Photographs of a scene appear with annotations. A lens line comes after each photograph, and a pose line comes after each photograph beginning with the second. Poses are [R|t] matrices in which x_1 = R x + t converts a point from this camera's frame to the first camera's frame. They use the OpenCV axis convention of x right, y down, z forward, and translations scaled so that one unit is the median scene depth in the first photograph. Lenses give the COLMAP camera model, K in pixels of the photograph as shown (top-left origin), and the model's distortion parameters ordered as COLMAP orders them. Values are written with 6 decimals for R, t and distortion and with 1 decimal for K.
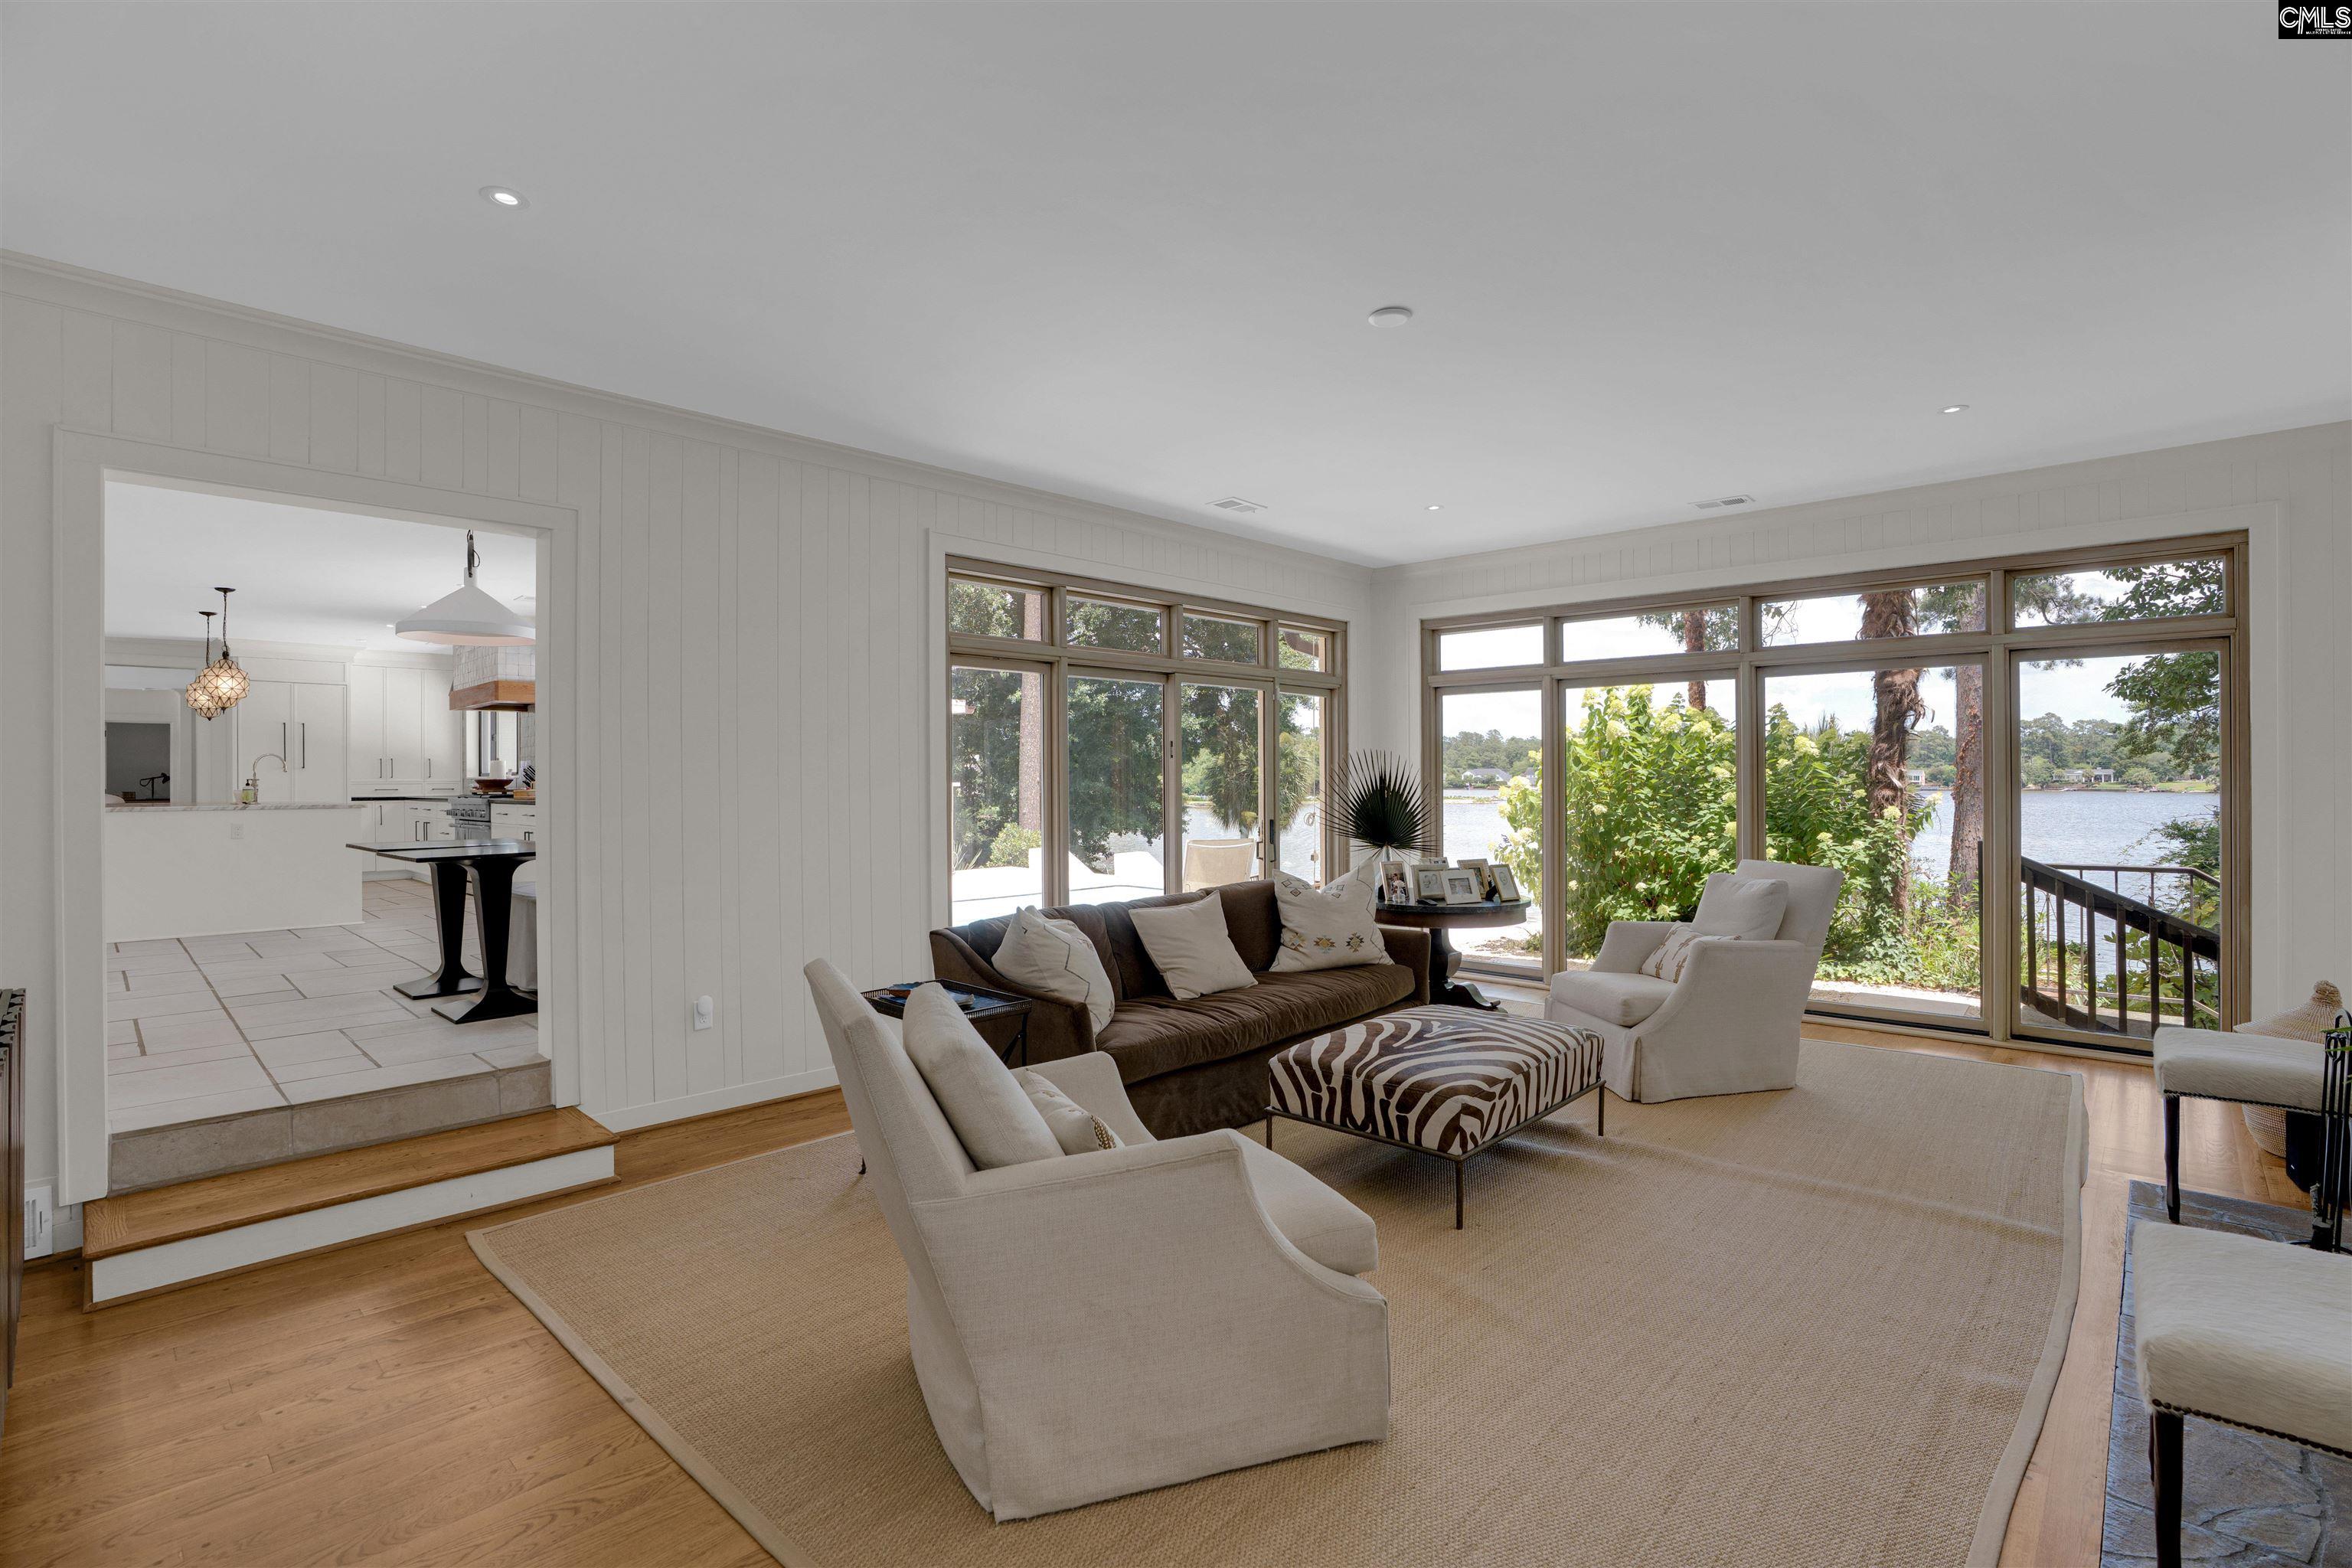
lens RADIAL K [[1099.8, 0, 1189.5], [0, 1099.8, 779.5], [0, 0, 1]] dist [-0.014095, -0.000133]
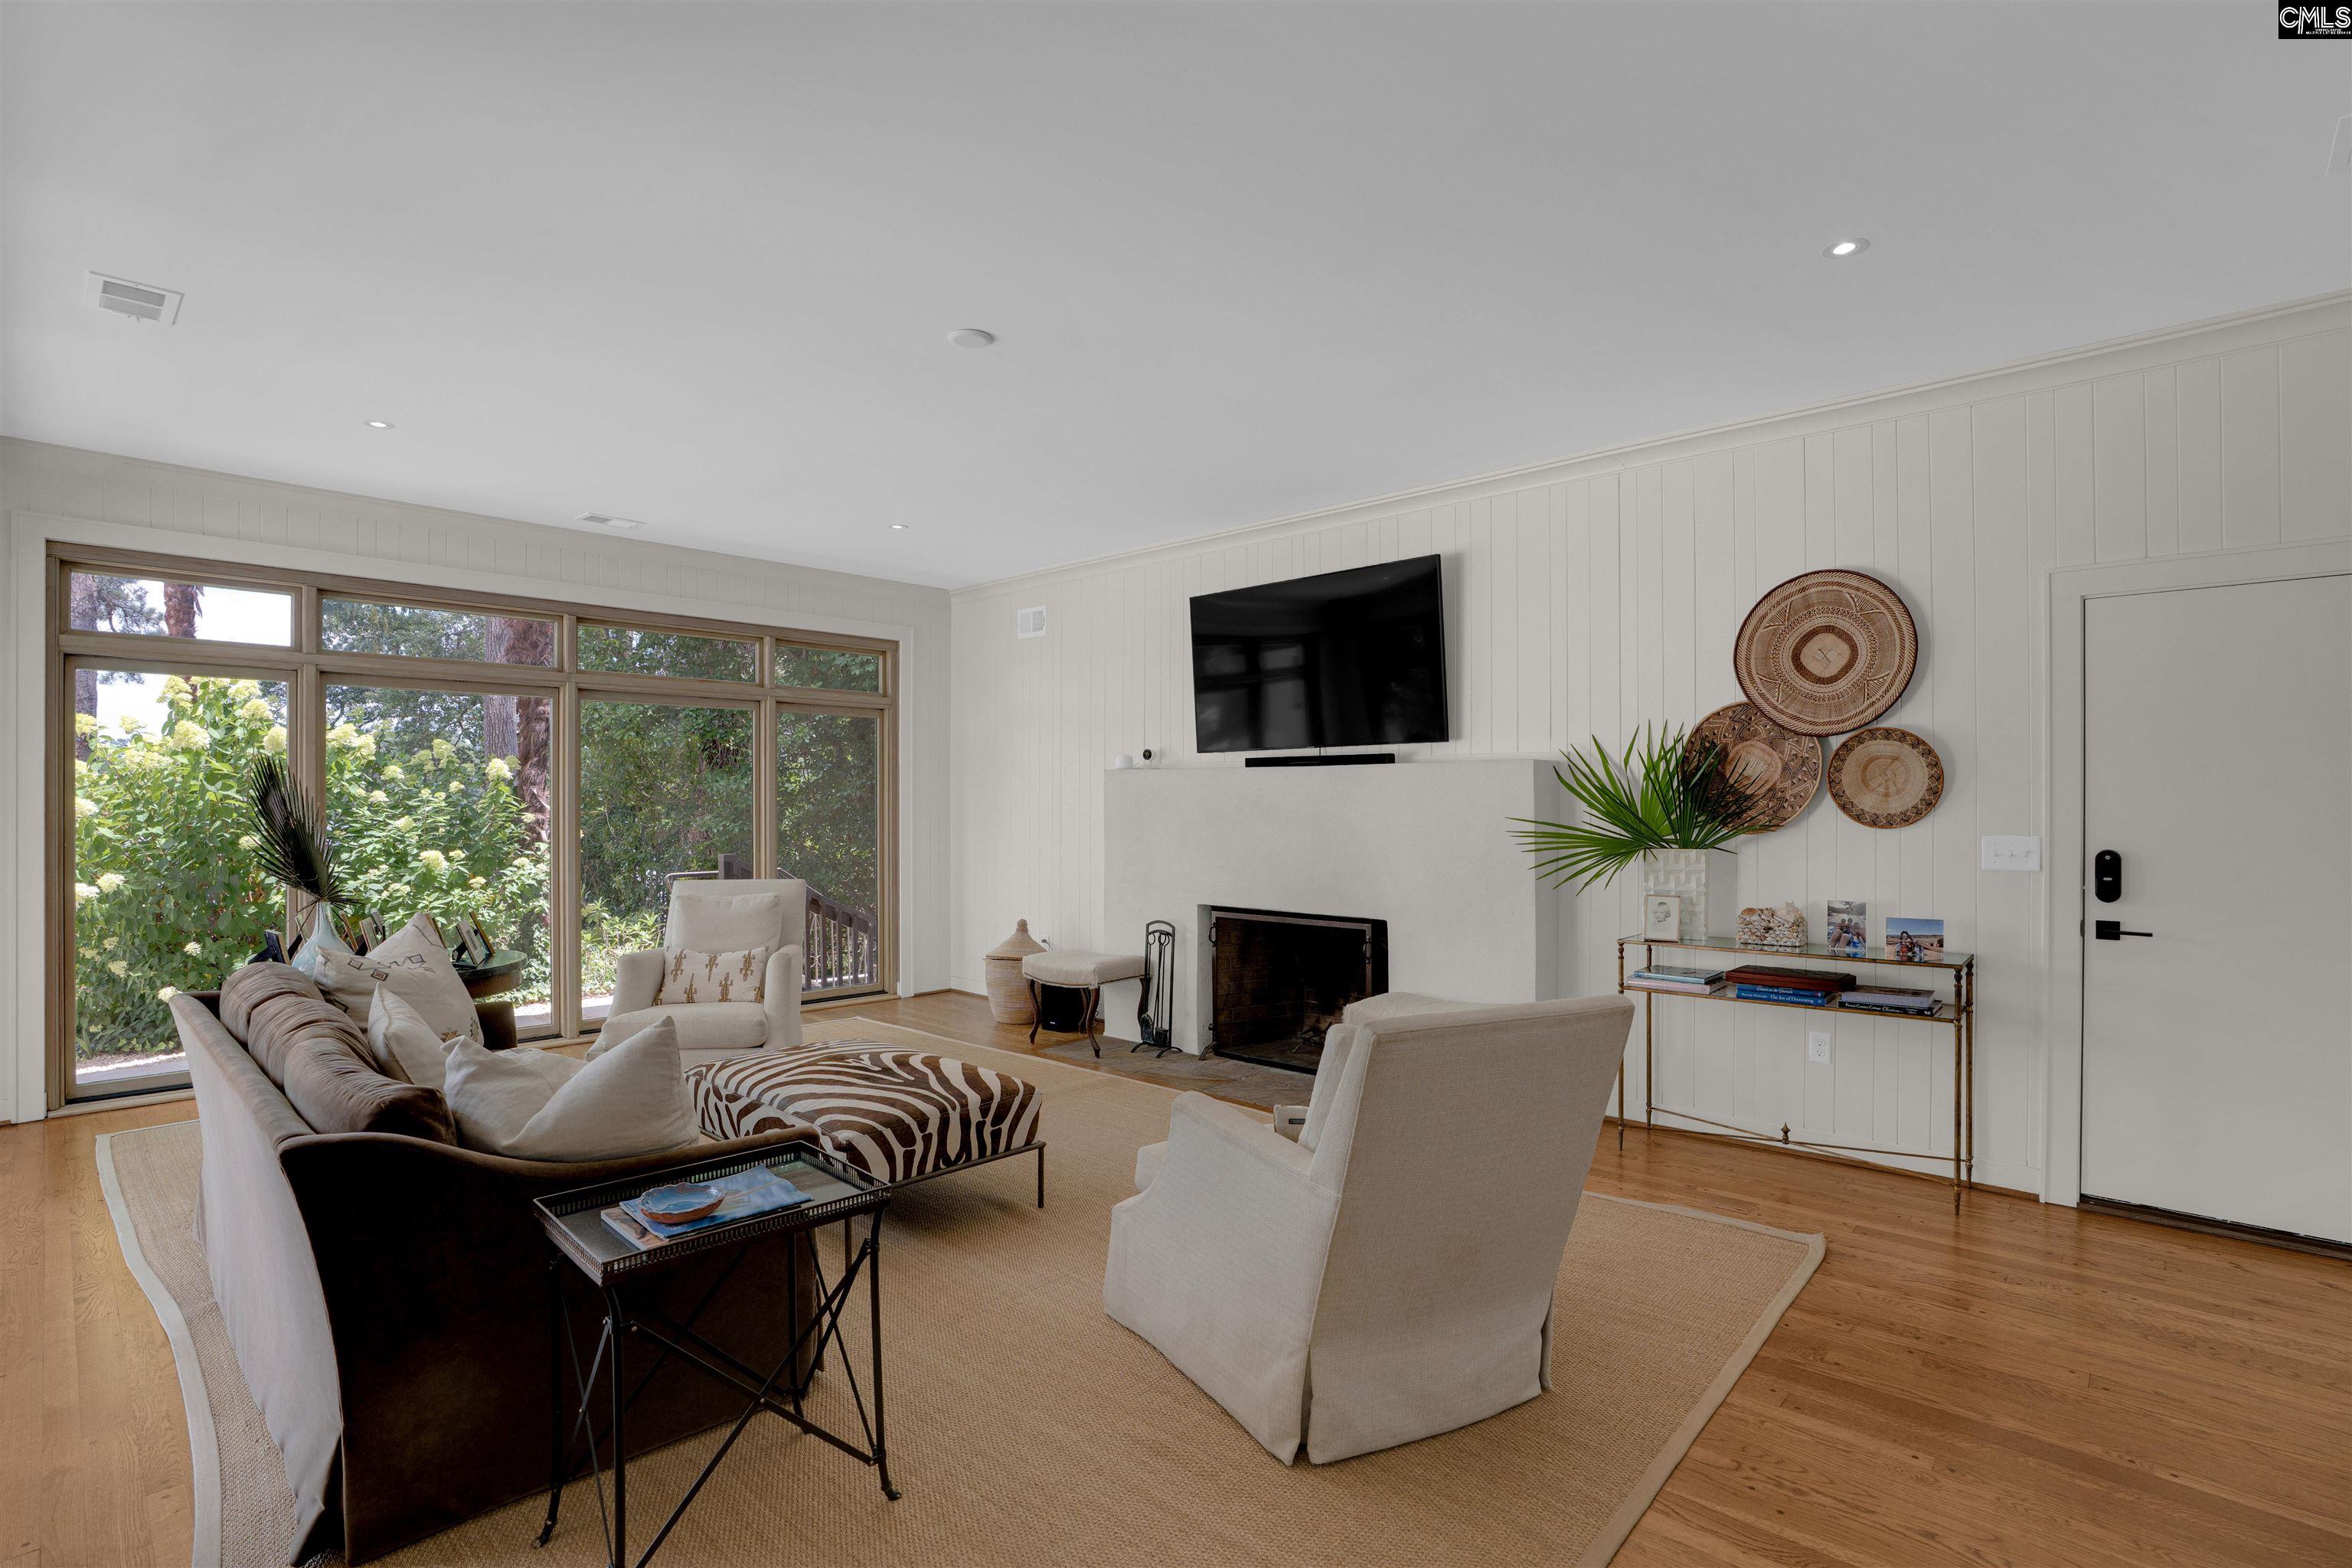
lens RADIAL K [[1127.8, 0, 1167.4], [0, 1127.8, 800.7], [0, 0, 1]] dist [-0.003470, -0.000259]
pose [[0.028795, 0.003760, 0.999578, -0.572389], [-0.000528, 0.999993, -0.003747, 0.000932], [-0.999585, -0.000420, 0.028797, 0.536666]]
